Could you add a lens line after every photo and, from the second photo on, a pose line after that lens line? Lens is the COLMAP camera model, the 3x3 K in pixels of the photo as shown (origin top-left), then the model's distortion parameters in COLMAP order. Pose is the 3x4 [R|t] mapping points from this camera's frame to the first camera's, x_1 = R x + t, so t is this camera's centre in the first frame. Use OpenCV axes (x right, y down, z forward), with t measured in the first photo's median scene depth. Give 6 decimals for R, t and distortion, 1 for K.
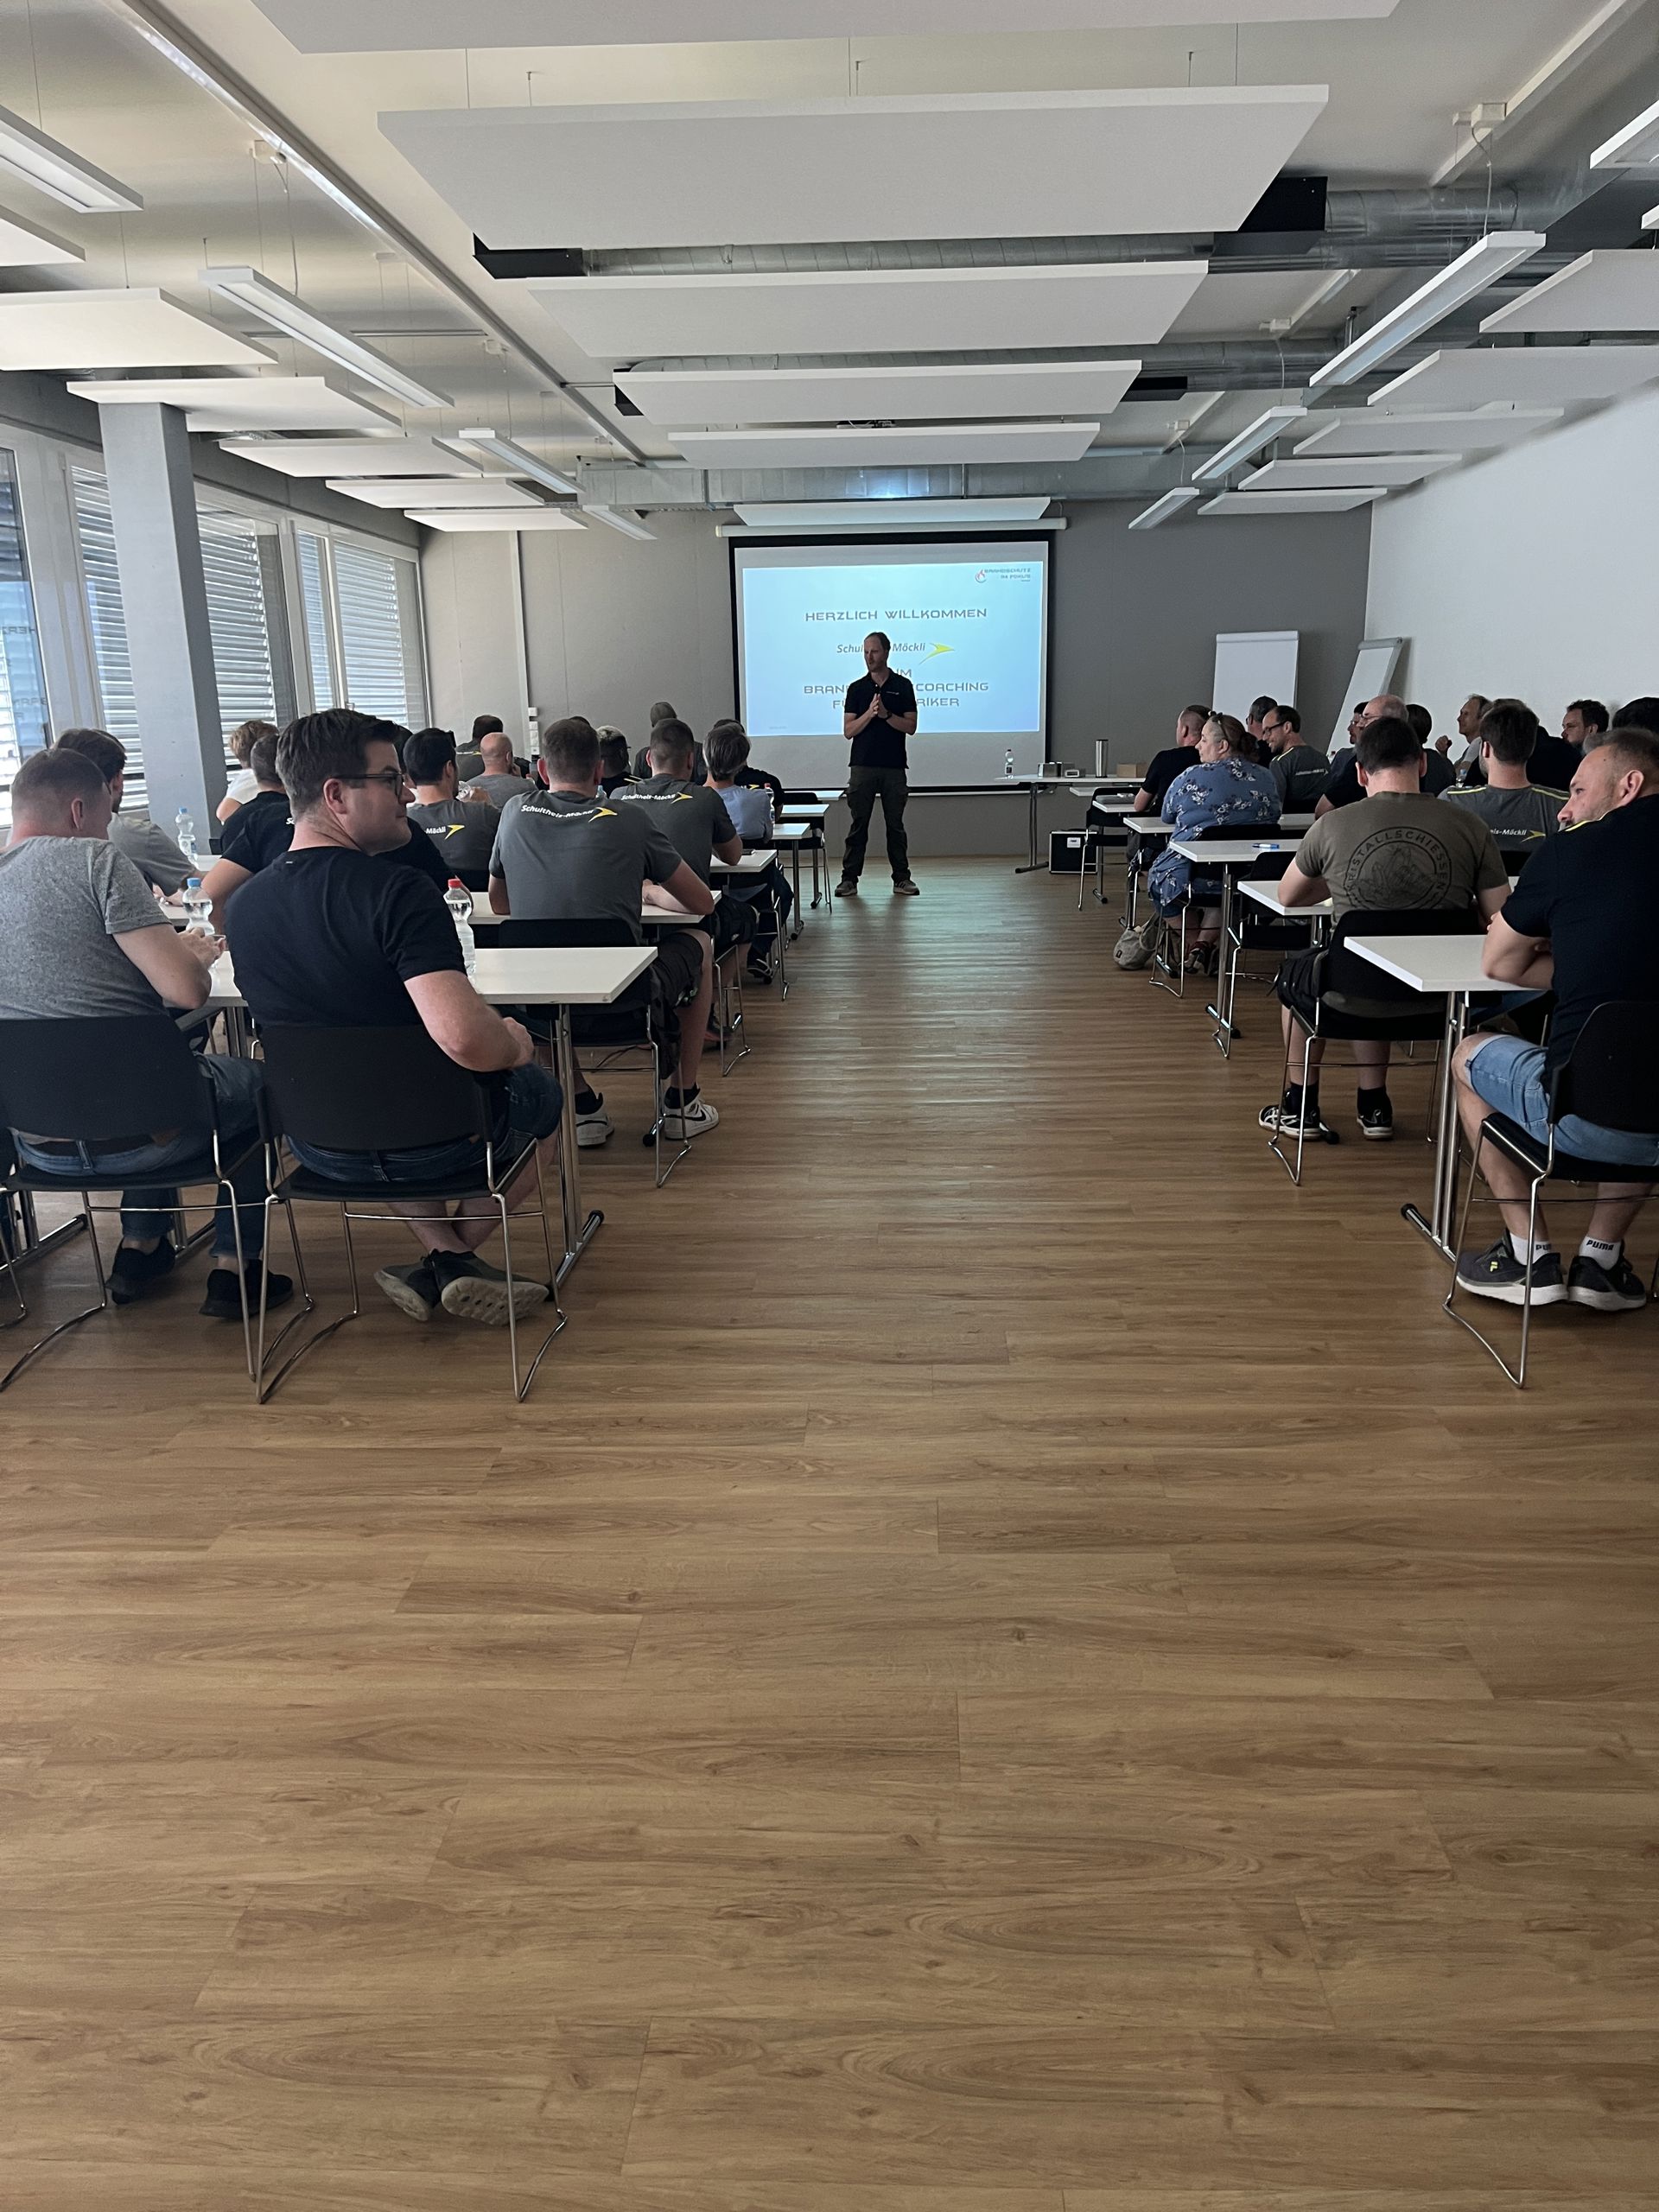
lens RADIAL K [[1709.9, 0, 838.6], [0, 1709.9, 1143.8], [0, 0, 1]] dist [0.066075, -0.094041]
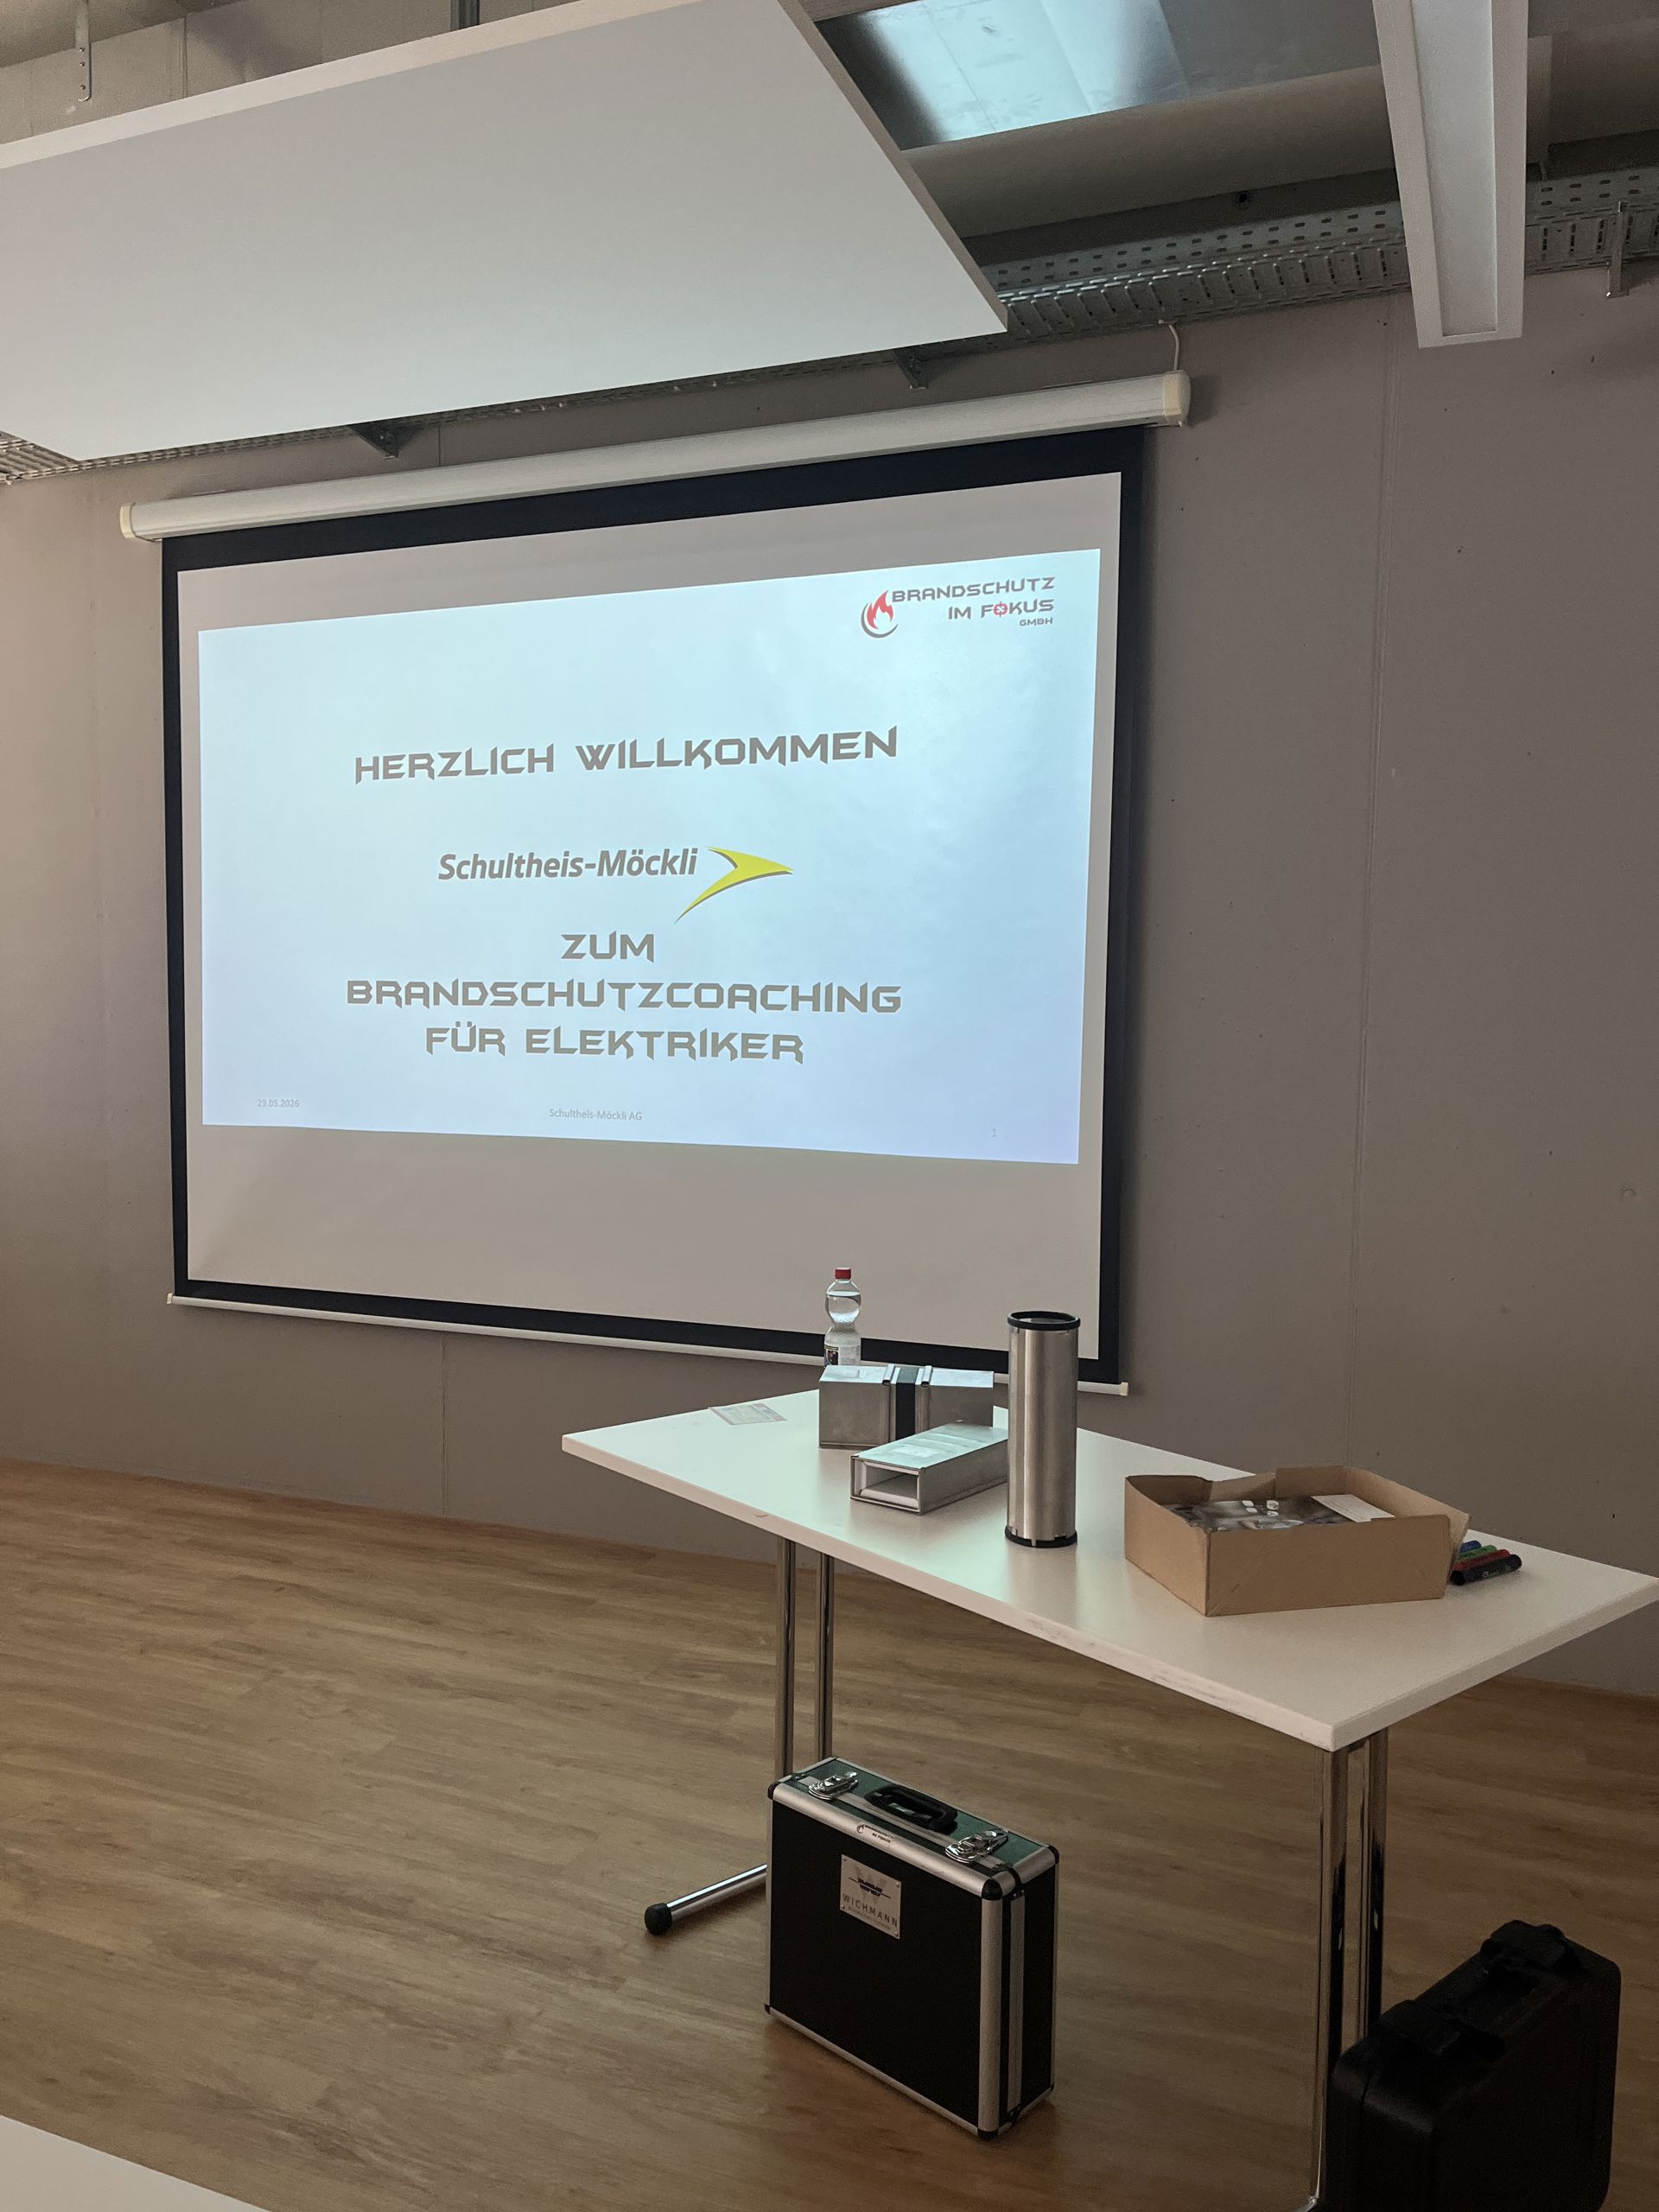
lens RADIAL K [[1709.9, 0, 819.3], [0, 1709.9, 1111.8], [0, 0, 1]] dist [0.066075, -0.094041]
pose [[0.940218, 0.048071, -0.337163, 0.671848], [-0.109330, 0.980194, -0.165128, -0.806489], [0.322547, 0.192118, 0.926852, 2.980586]]
